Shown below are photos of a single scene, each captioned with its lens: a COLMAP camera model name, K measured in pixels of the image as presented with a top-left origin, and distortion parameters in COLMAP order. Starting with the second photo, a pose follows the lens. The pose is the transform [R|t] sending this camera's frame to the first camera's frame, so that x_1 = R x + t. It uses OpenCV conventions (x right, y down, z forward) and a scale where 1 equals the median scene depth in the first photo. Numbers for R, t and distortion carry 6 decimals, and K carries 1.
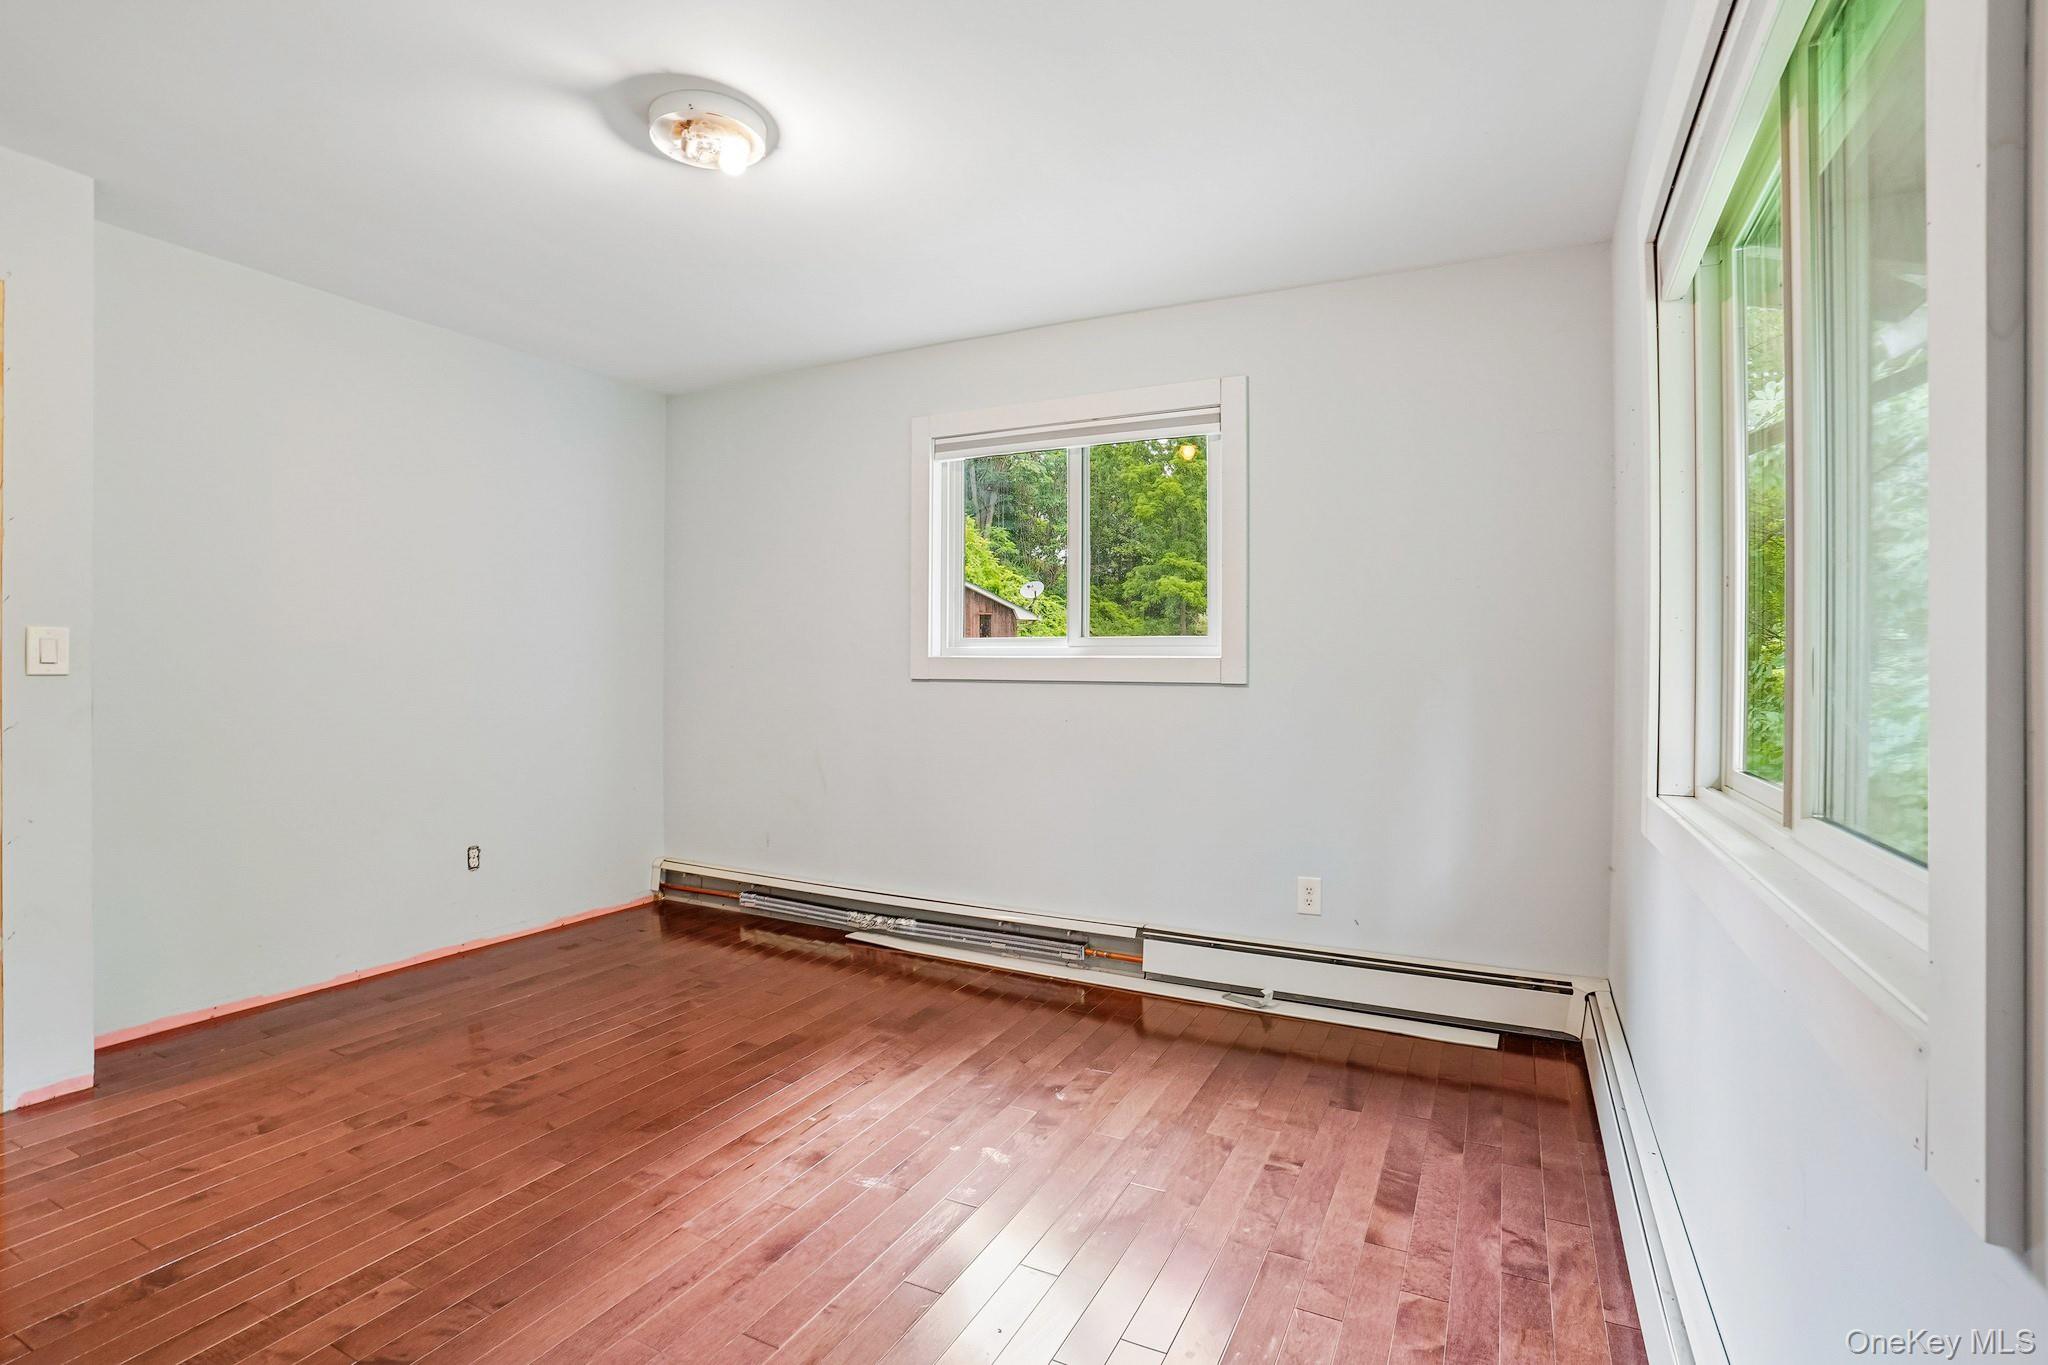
lens RADIAL K [[961.0, 0, 1030.4], [0, 961.0, 674.1], [0, 0, 1]] dist [-0.071176, 0.021216]
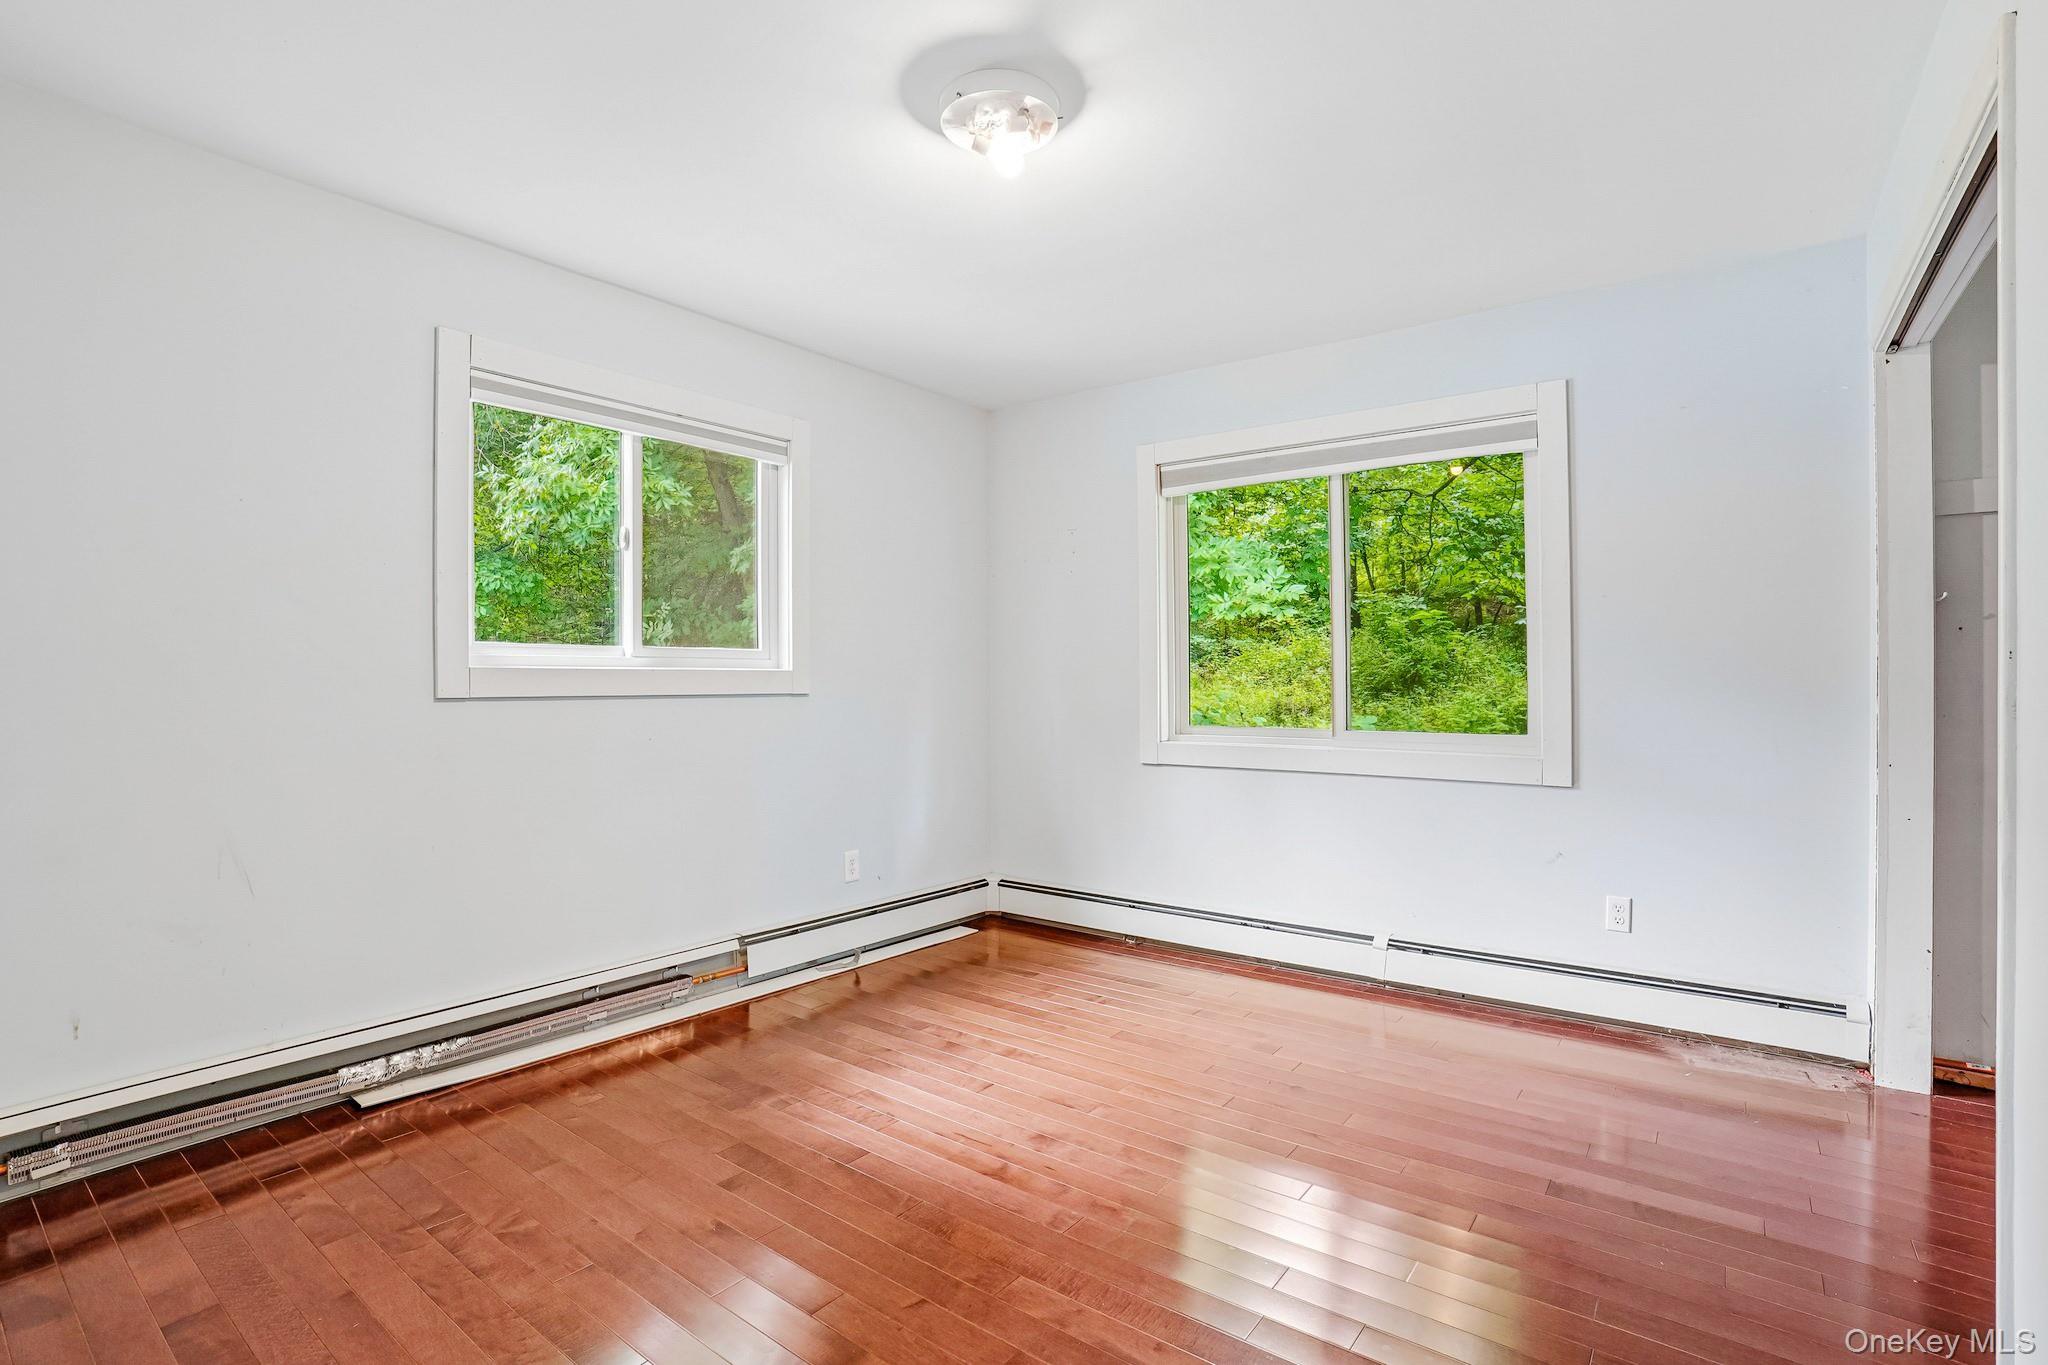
lens RADIAL K [[961.0, 0, 1038.5], [0, 961.0, 678.6], [0, 0, 1]] dist [-0.071176, 0.021216]
pose [[0.180643, -0.005485, 0.983534, -0.871057], [0.005253, 0.999976, 0.004612, -0.011955], [-0.983535, 0.004333, 0.180667, 0.542895]]
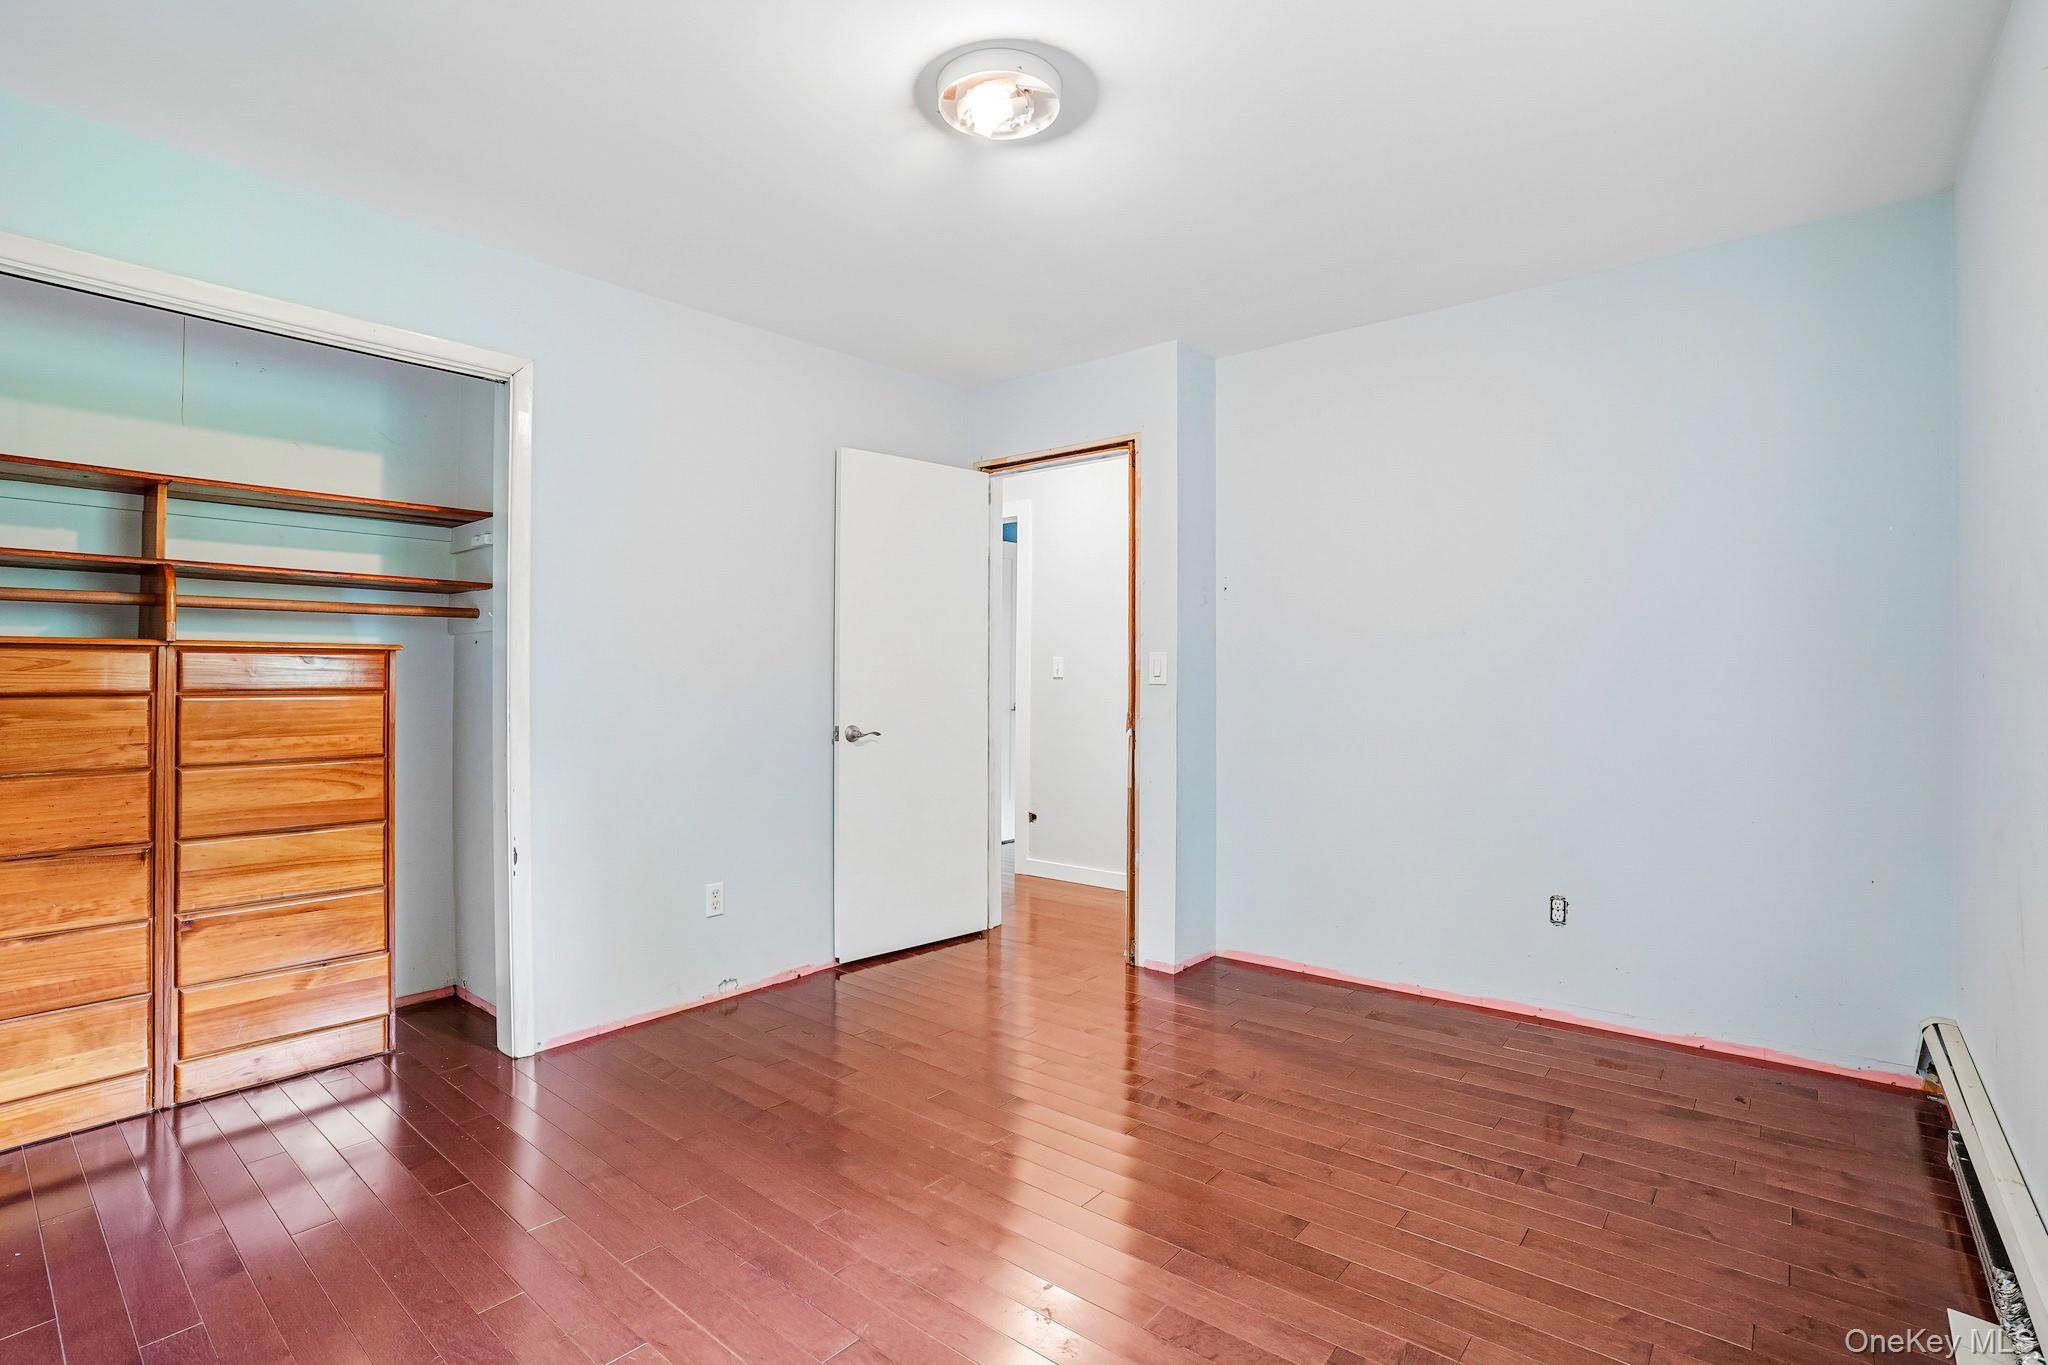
lens RADIAL K [[961.0, 0, 1020.8], [0, 961.0, 670.1], [0, 0, 1]] dist [-0.071176, 0.021216]
pose [[-0.240152, -0.011951, -0.970662, 0.361665], [-0.003134, 0.999929, -0.011536, -0.003123], [0.970730, 0.000272, -0.240172, 0.848174]]
